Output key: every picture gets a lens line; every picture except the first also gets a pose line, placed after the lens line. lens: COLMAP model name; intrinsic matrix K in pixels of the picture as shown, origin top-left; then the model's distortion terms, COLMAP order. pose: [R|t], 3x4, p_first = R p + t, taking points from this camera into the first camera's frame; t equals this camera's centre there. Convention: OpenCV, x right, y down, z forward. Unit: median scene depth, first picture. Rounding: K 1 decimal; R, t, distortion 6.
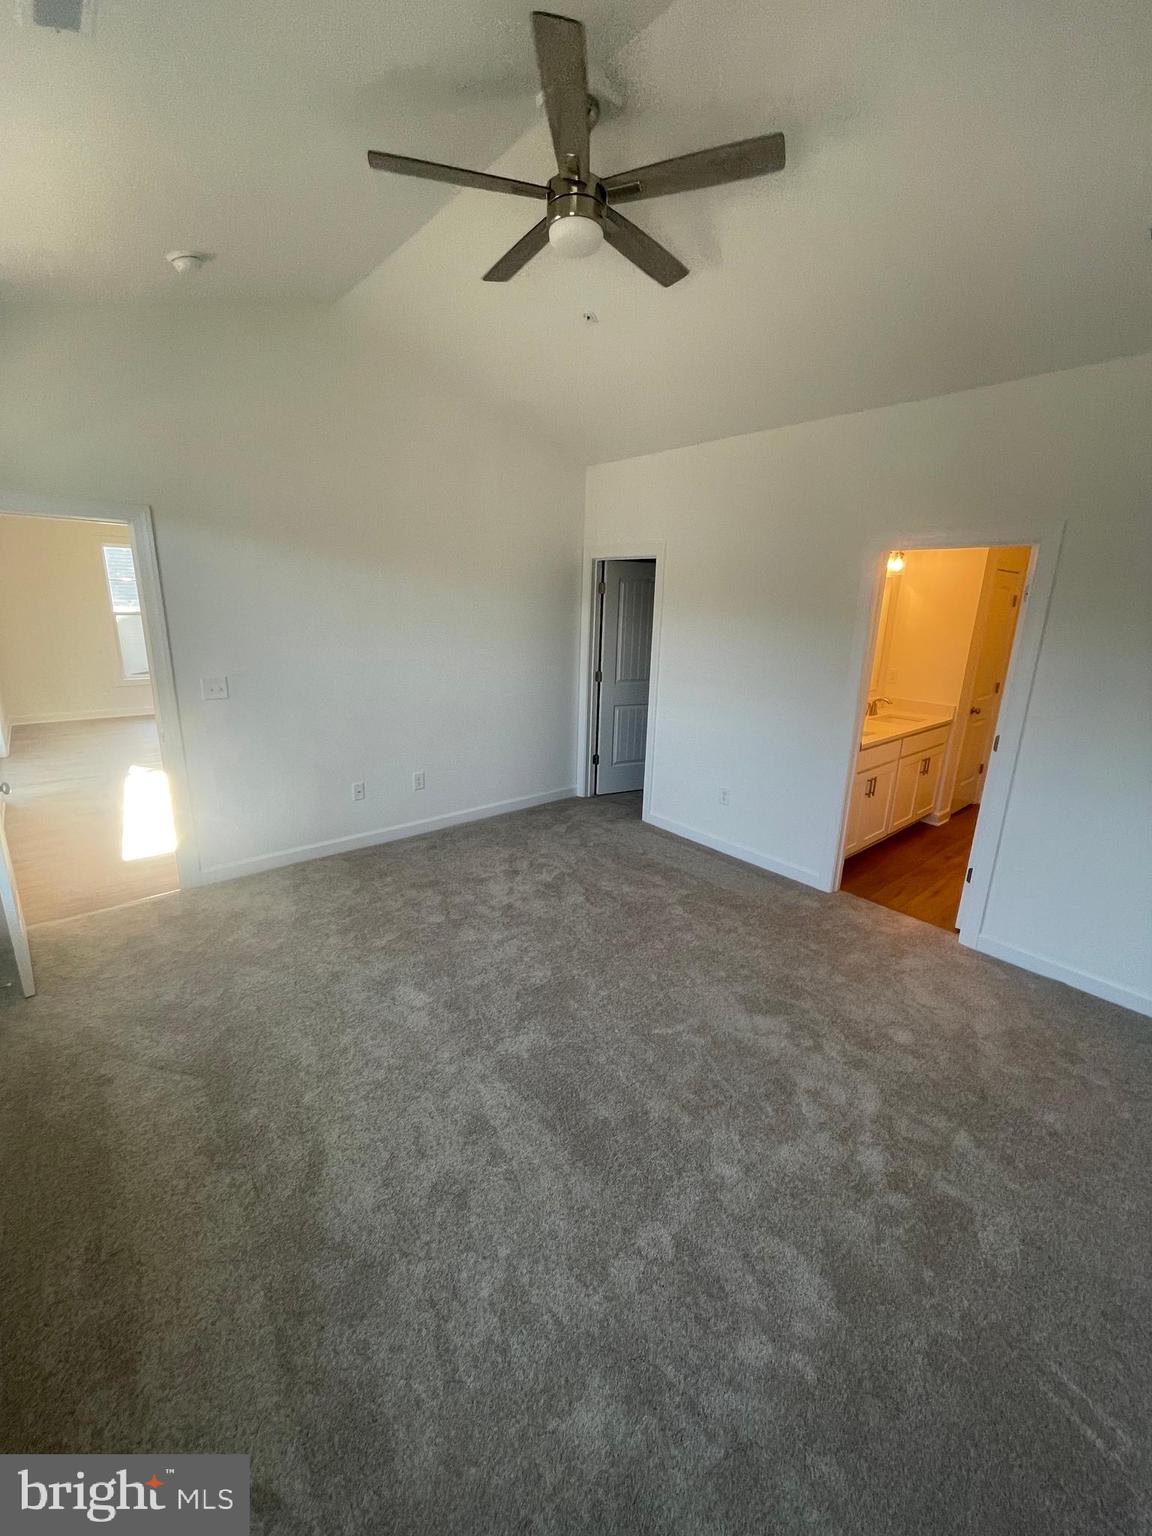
lens RADIAL K [[602.8, 0, 576.0], [0, 602.8, 768.0], [0, 0, 1]] dist [-0.000277, -0.000027]
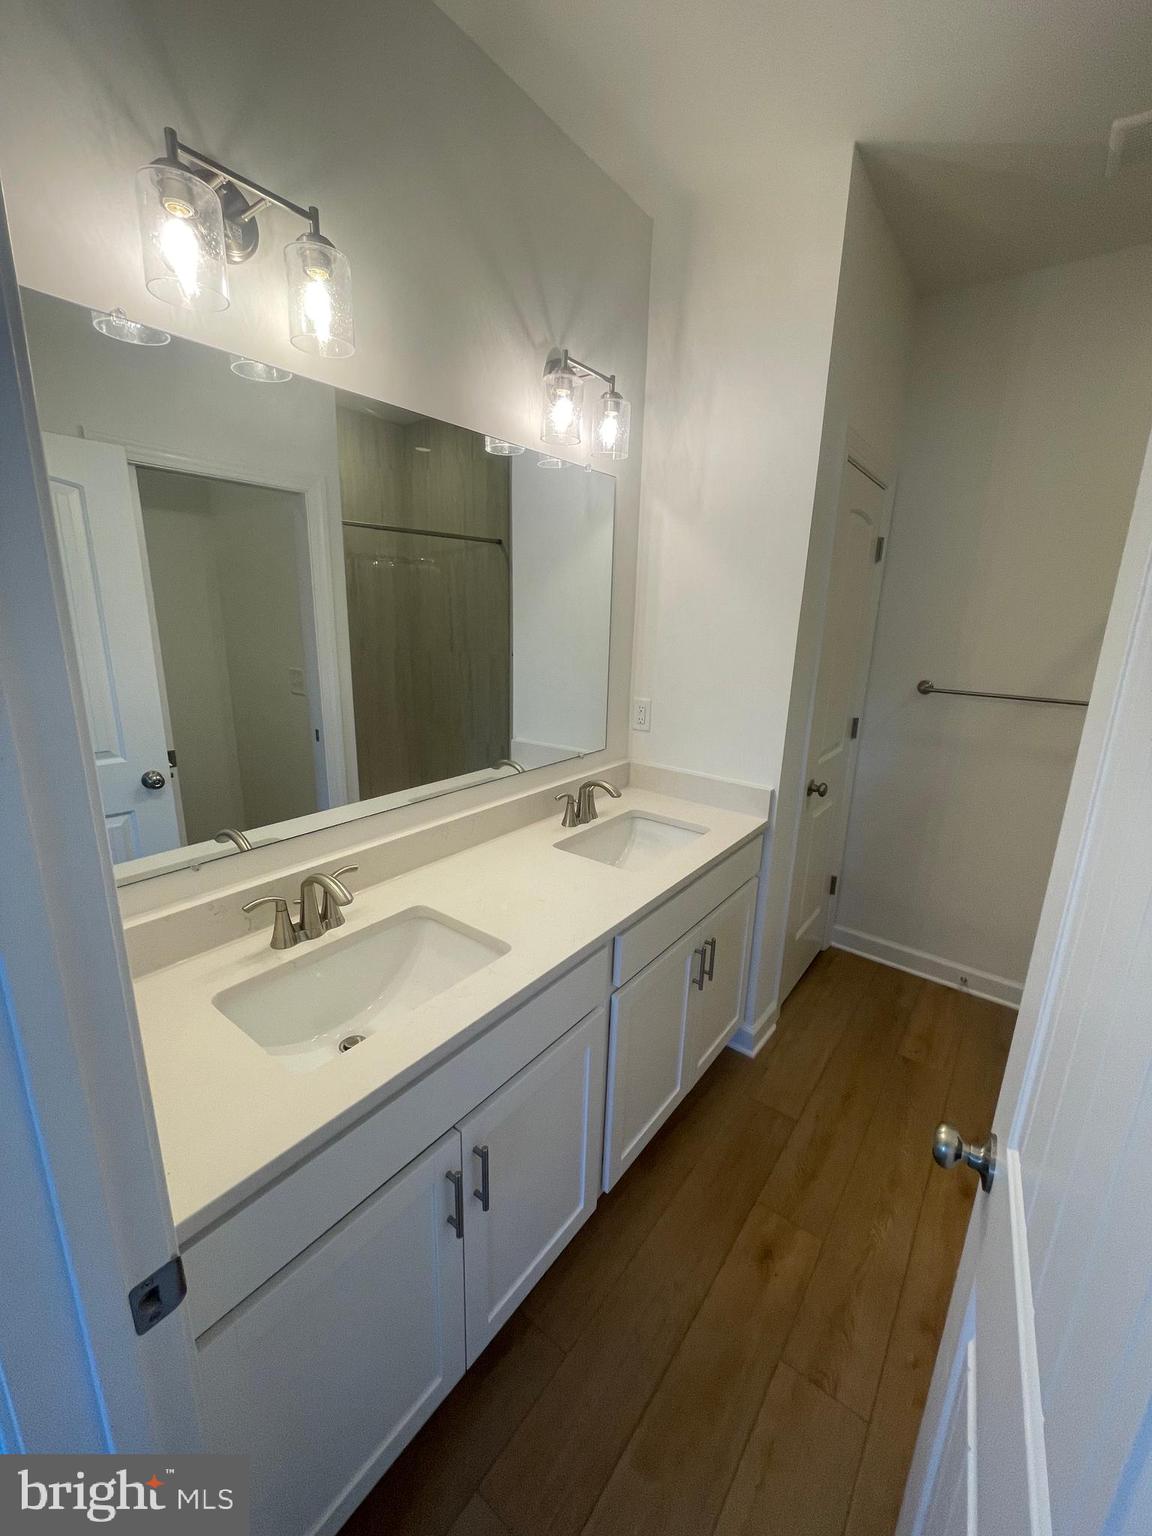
lens RADIAL K [[616.0, 0, 579.0], [0, 616.0, 765.5], [0, 0, 1]] dist [-0.001591, -0.000143]
pose [[0.976342, -0.050059, 0.210359, 0.393016], [0.049736, 0.998739, 0.006832, -0.123660], [-0.210436, 0.003791, 0.977600, 0.587112]]
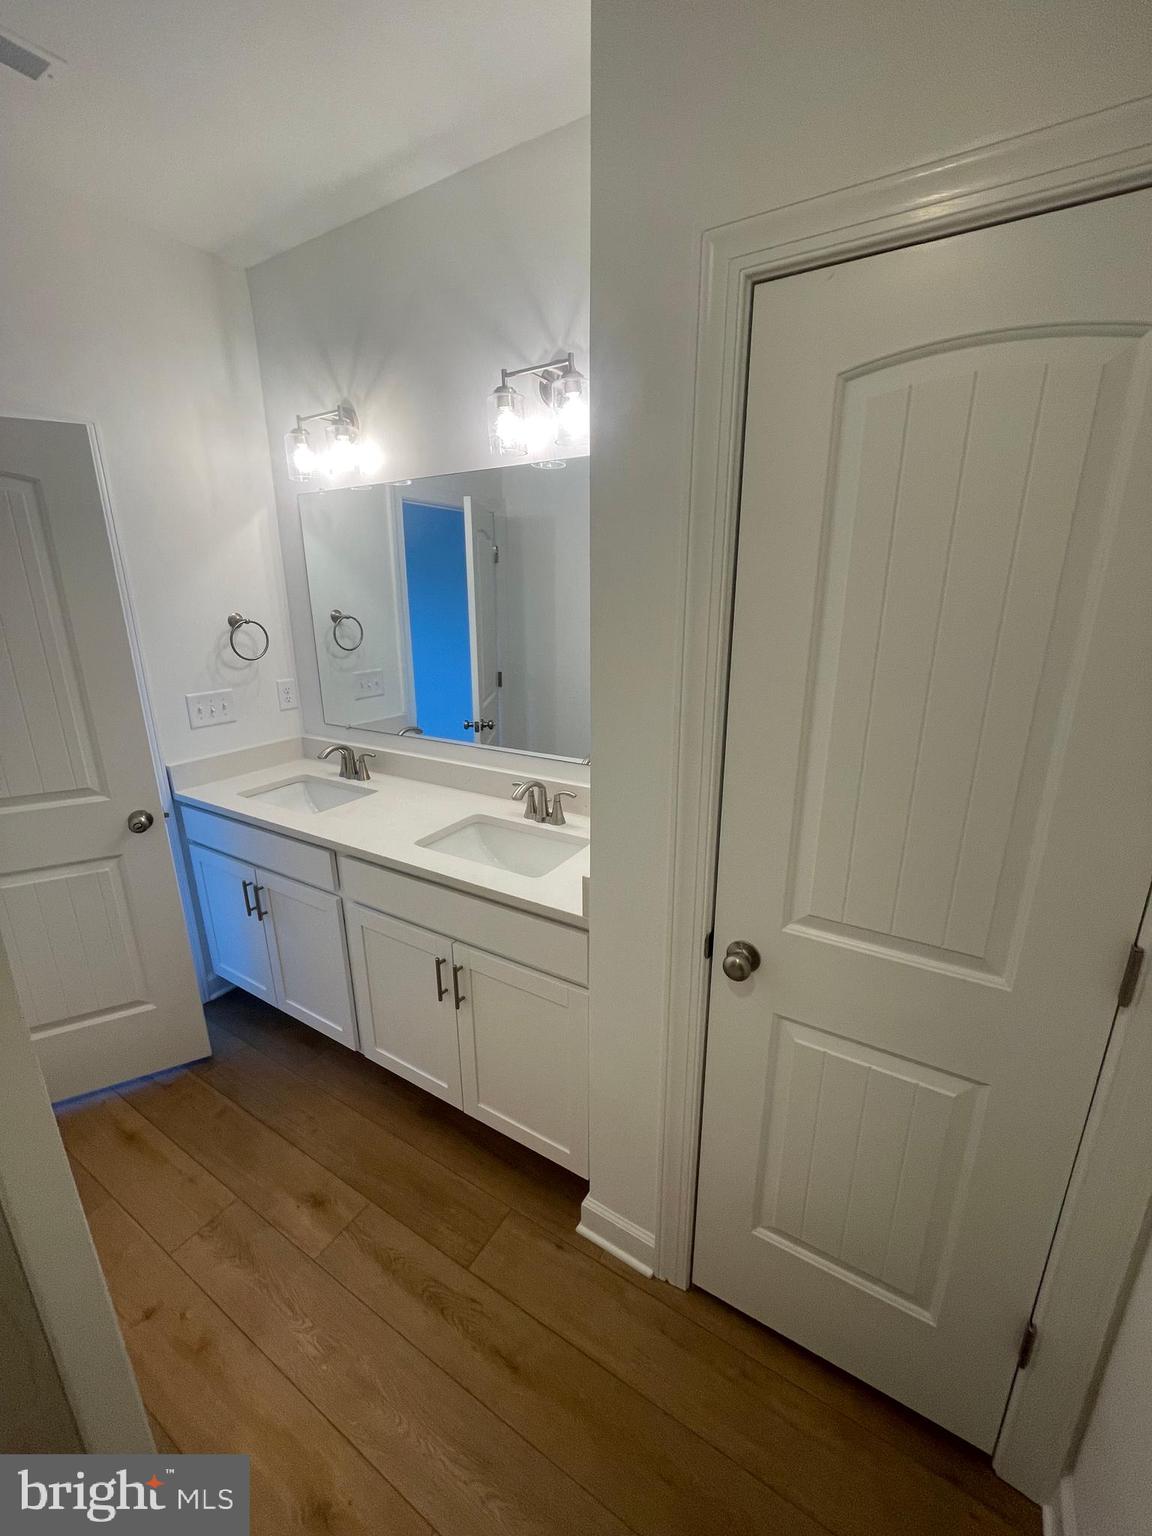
lens RADIAL K [[616.0, 0, 579.0], [0, 616.0, 765.5], [0, 0, 1]] dist [-0.001591, -0.000143]
pose [[0.315339, 0.234267, -0.919609, 0.839963], [-0.225762, 0.959748, 0.167078, -0.190212], [0.921733, 0.154927, 0.355535, 0.847140]]
